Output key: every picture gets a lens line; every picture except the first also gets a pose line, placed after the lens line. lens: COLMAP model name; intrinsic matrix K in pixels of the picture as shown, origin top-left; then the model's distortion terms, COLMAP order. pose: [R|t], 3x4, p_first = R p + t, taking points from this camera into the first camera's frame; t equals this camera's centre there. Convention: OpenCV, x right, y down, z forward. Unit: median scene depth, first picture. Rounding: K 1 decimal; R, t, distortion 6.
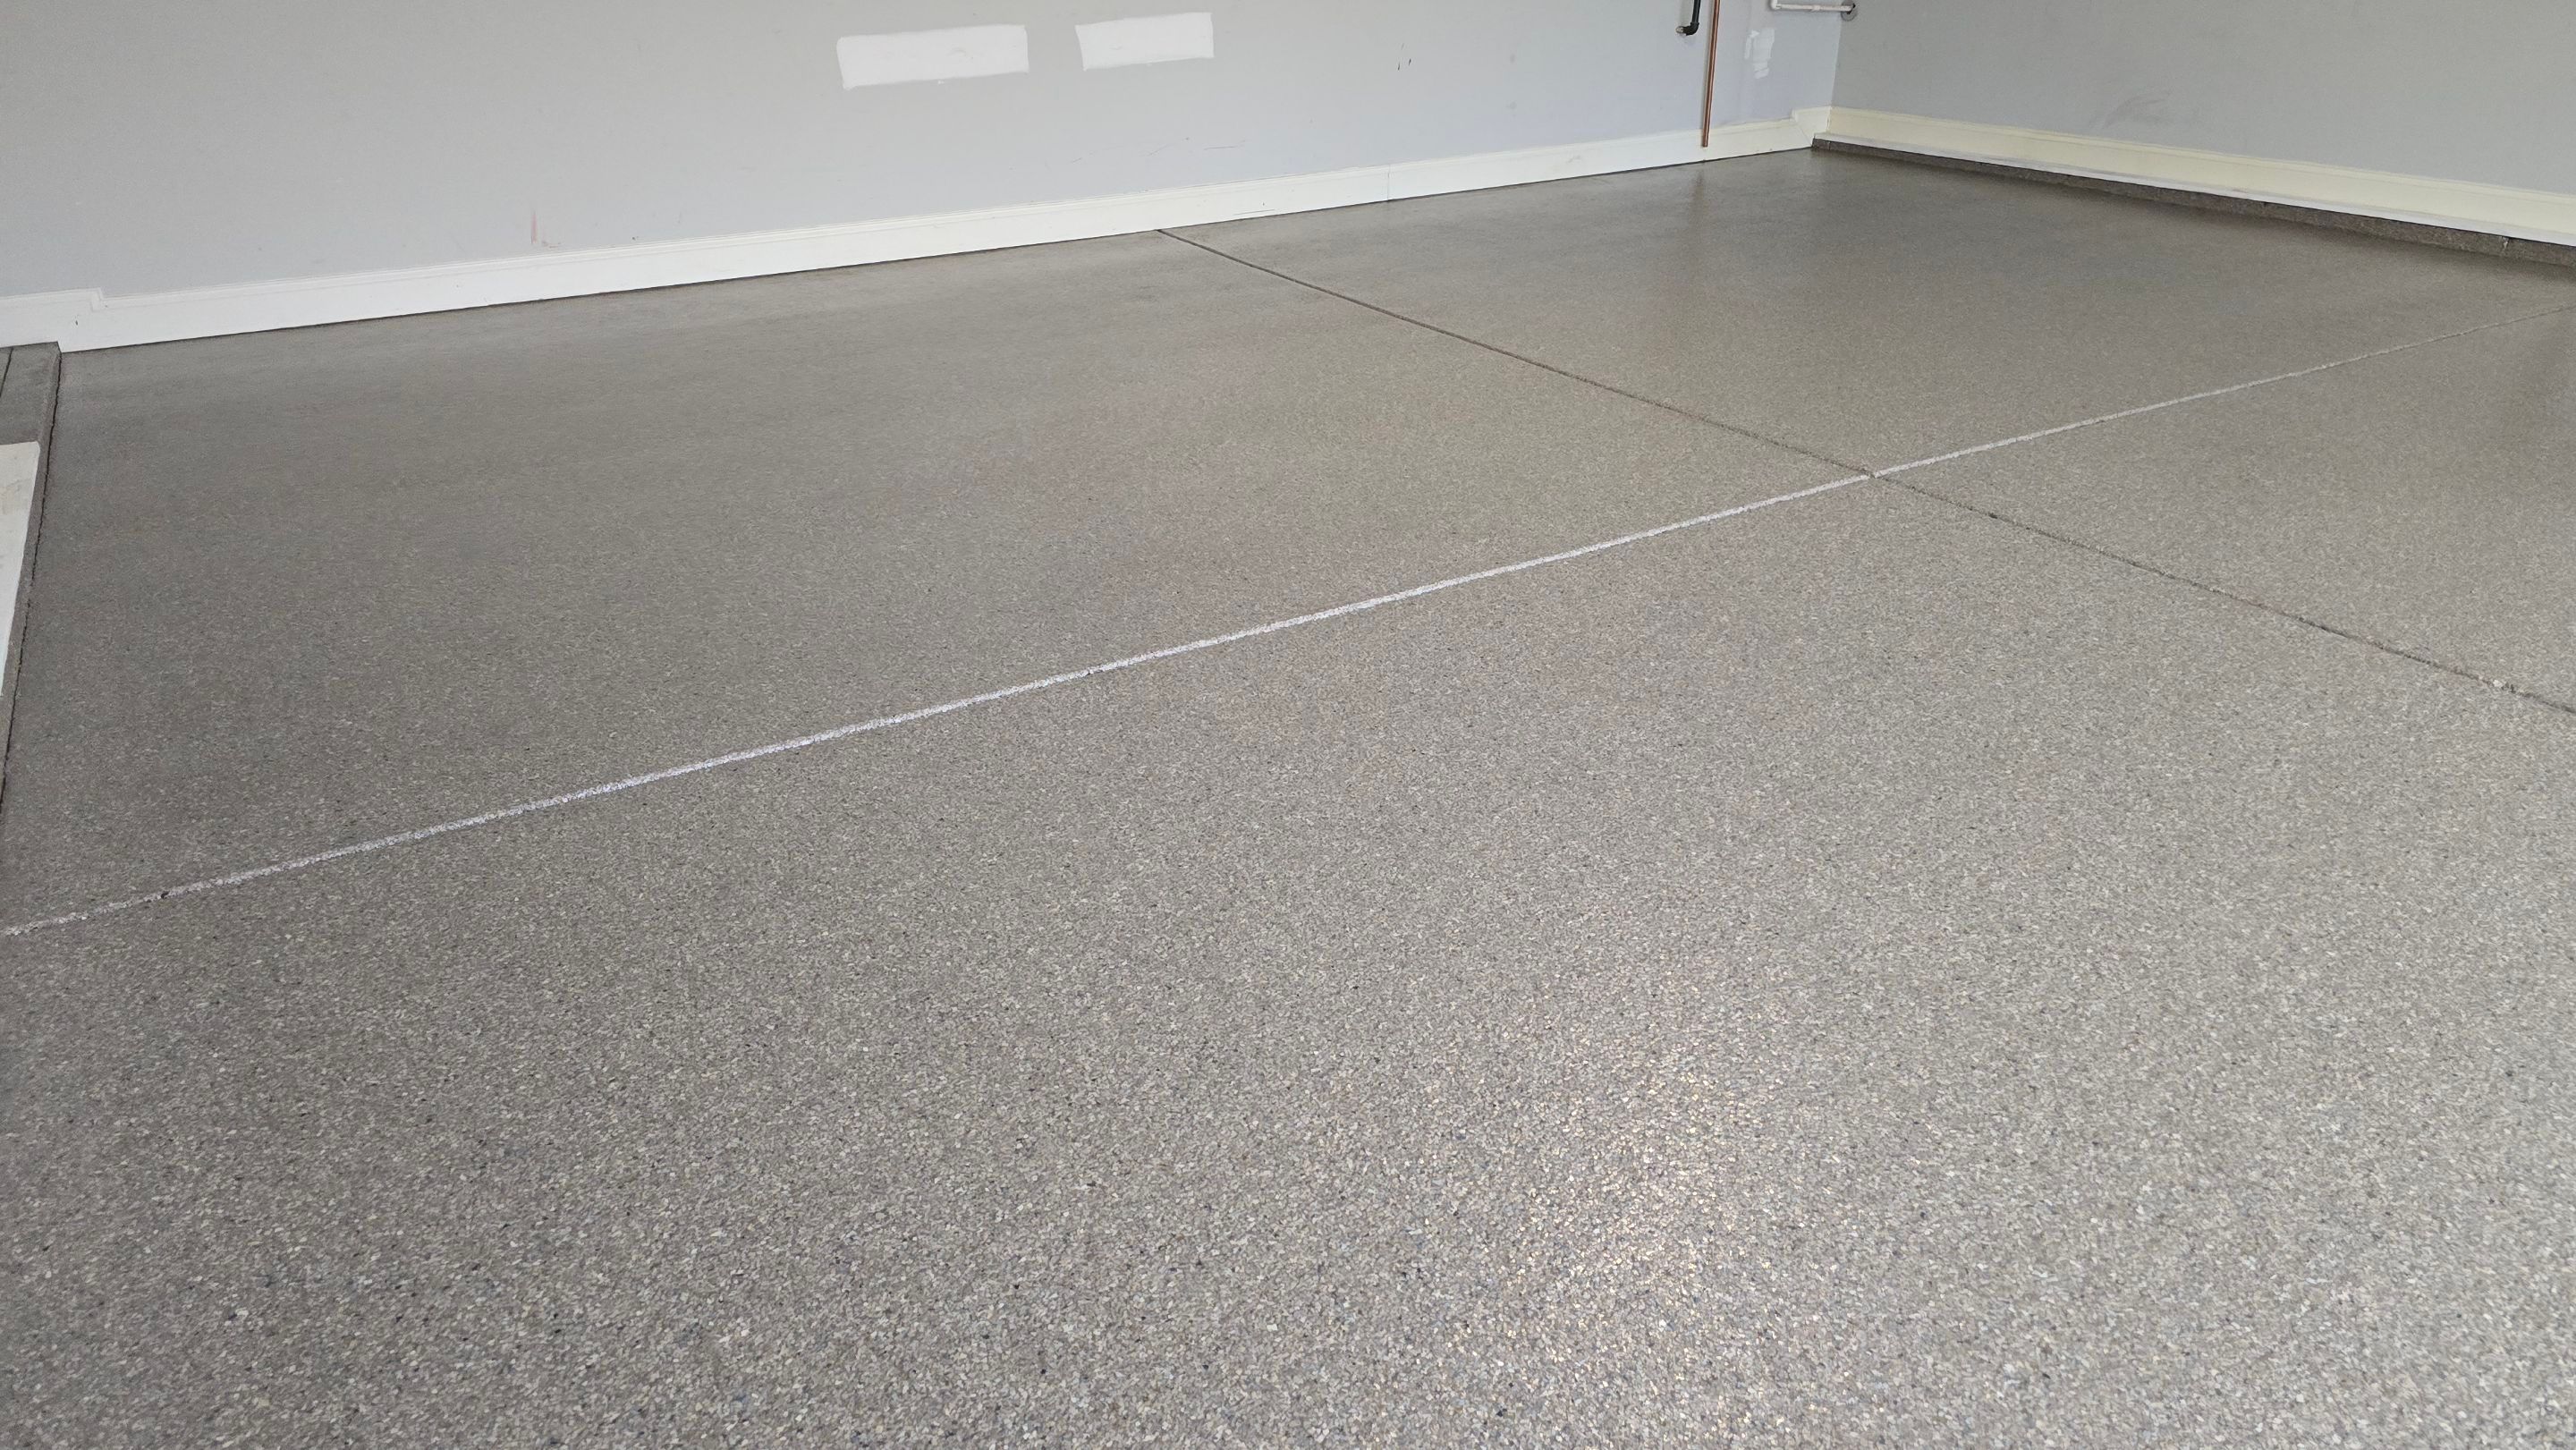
lens RADIAL K [[1711.4, 0, 1272.0], [0, 1711.4, 708.8], [0, 0, 1]] dist [0.044454, -0.026930]
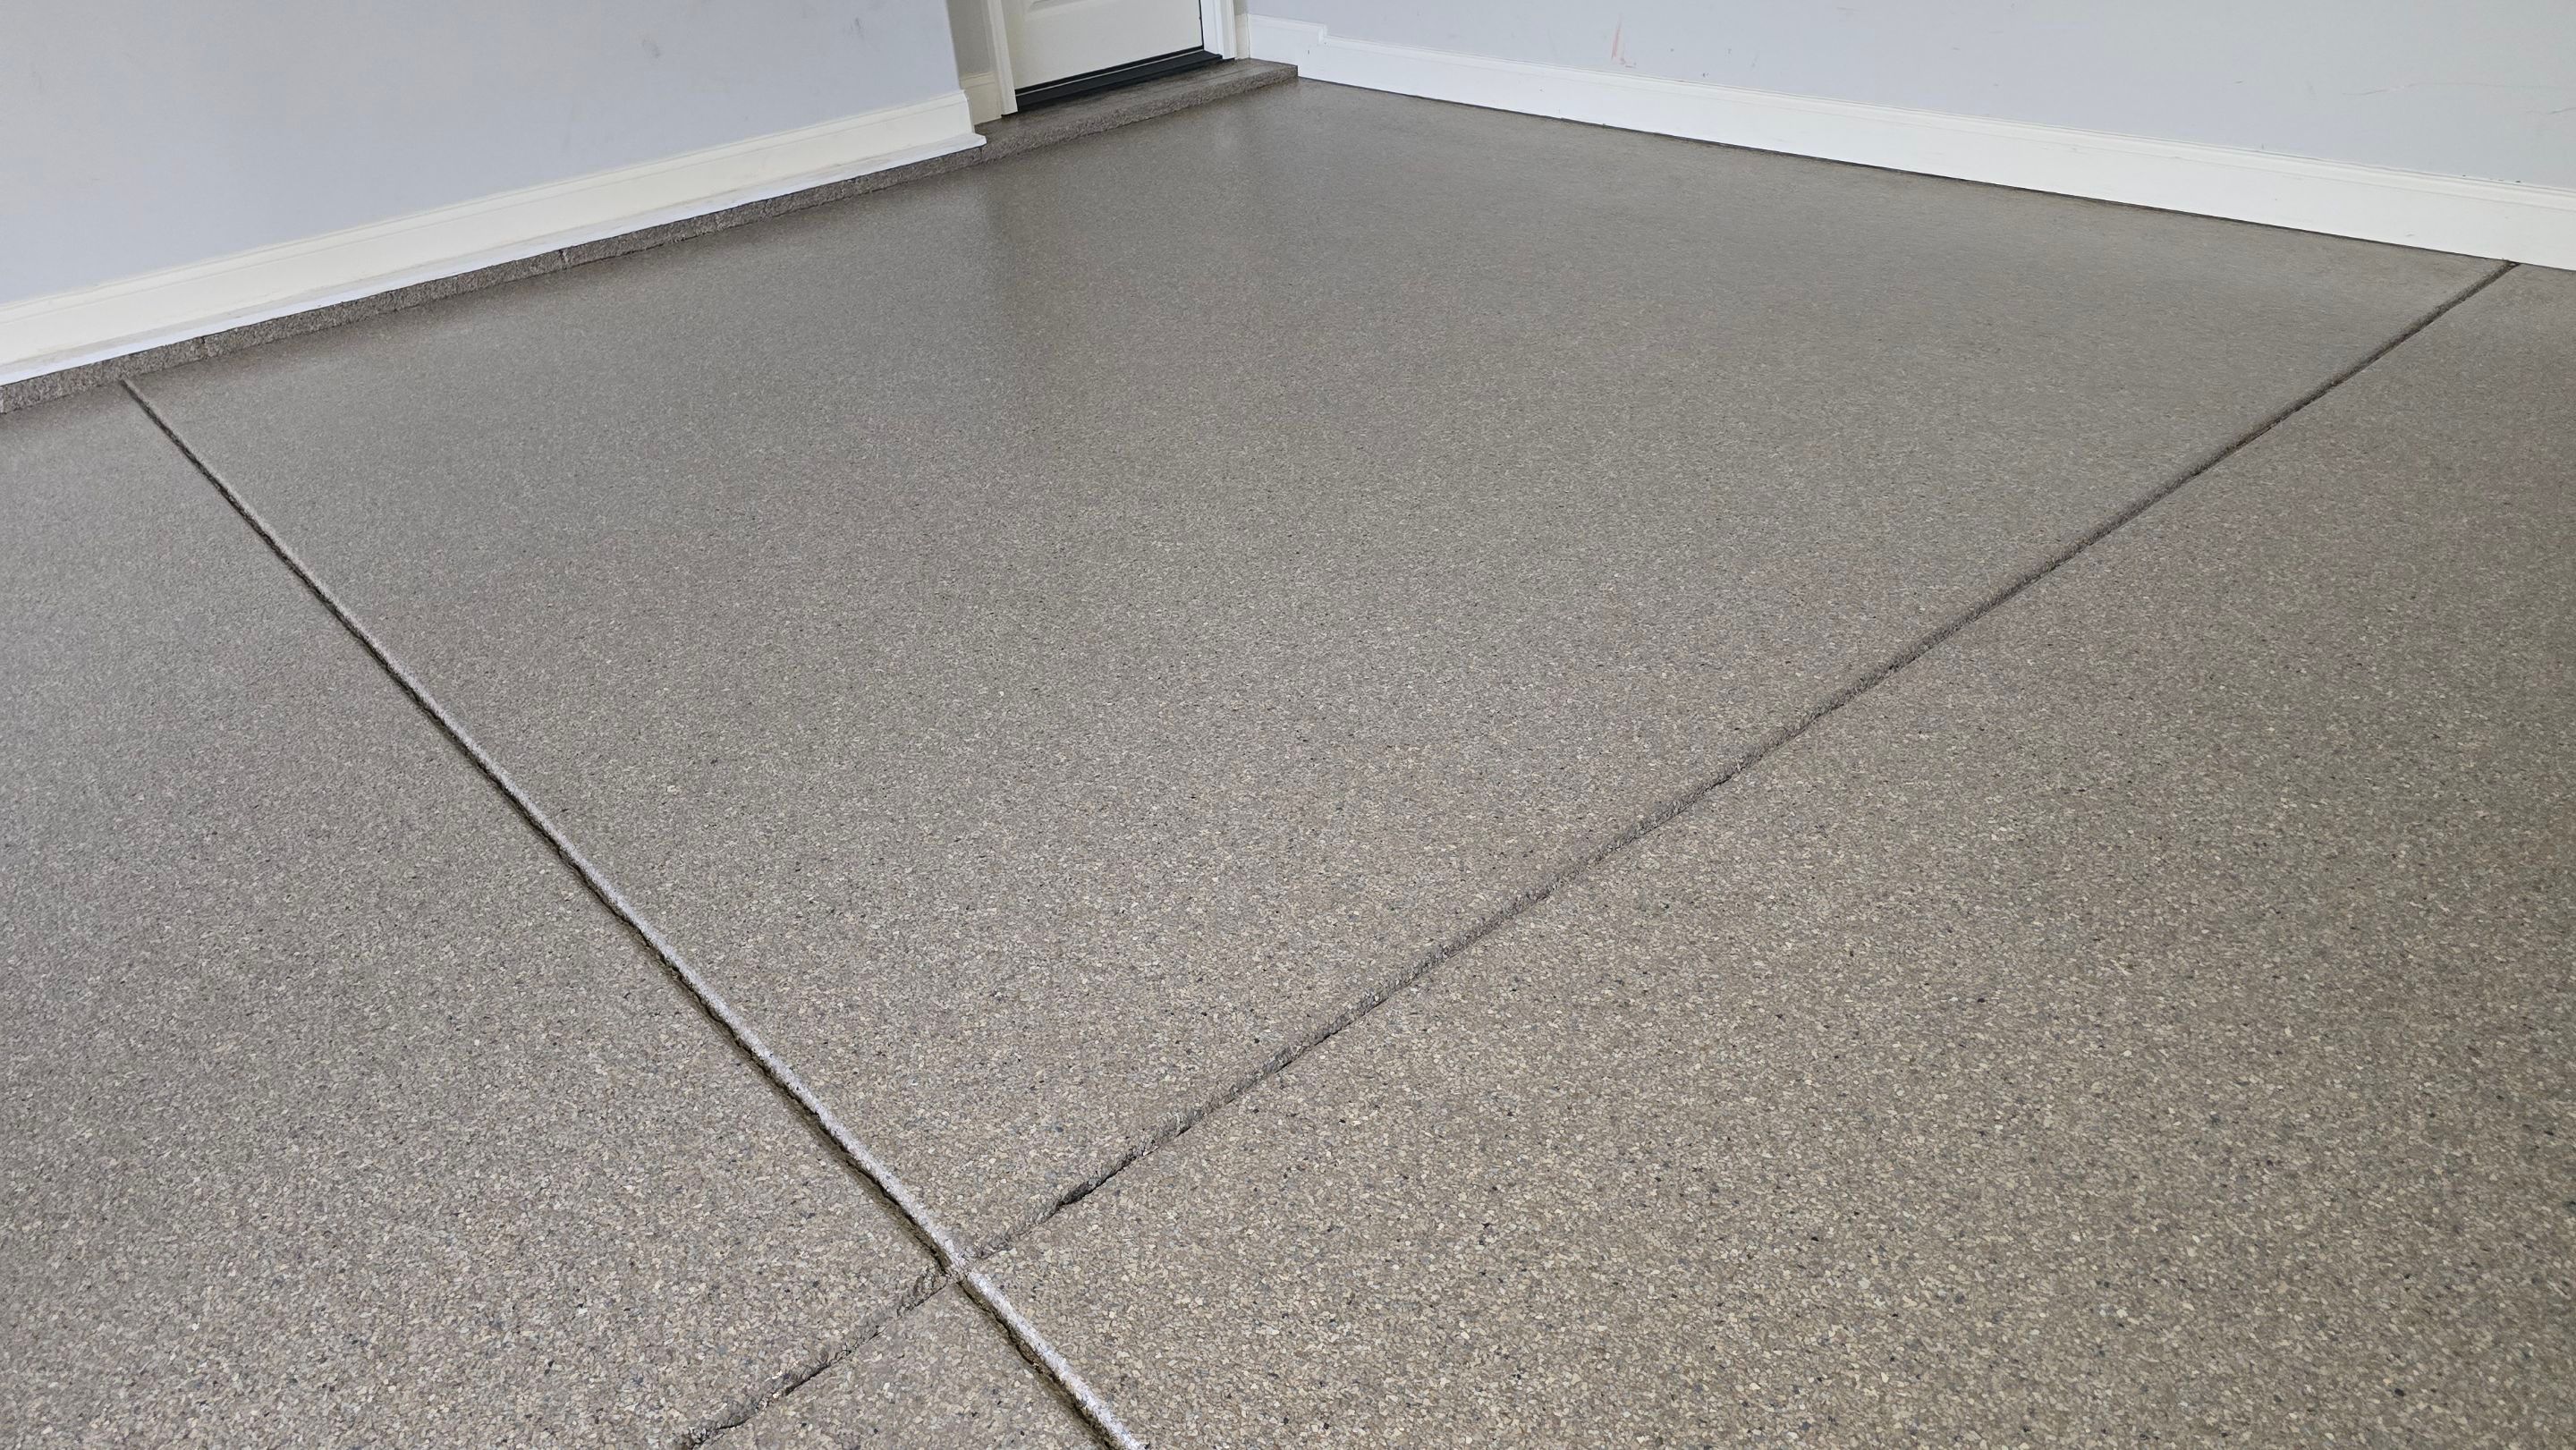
lens RADIAL K [[1711.4, 0, 1277.5], [0, 1711.4, 727.5], [0, 0, 1]] dist [0.044454, -0.026930]
pose [[0.174405, 0.514559, -0.839531, 0.353833], [-0.364148, 0.825858, 0.430529, -0.245030], [0.914866, 0.230627, 0.331409, 0.517284]]
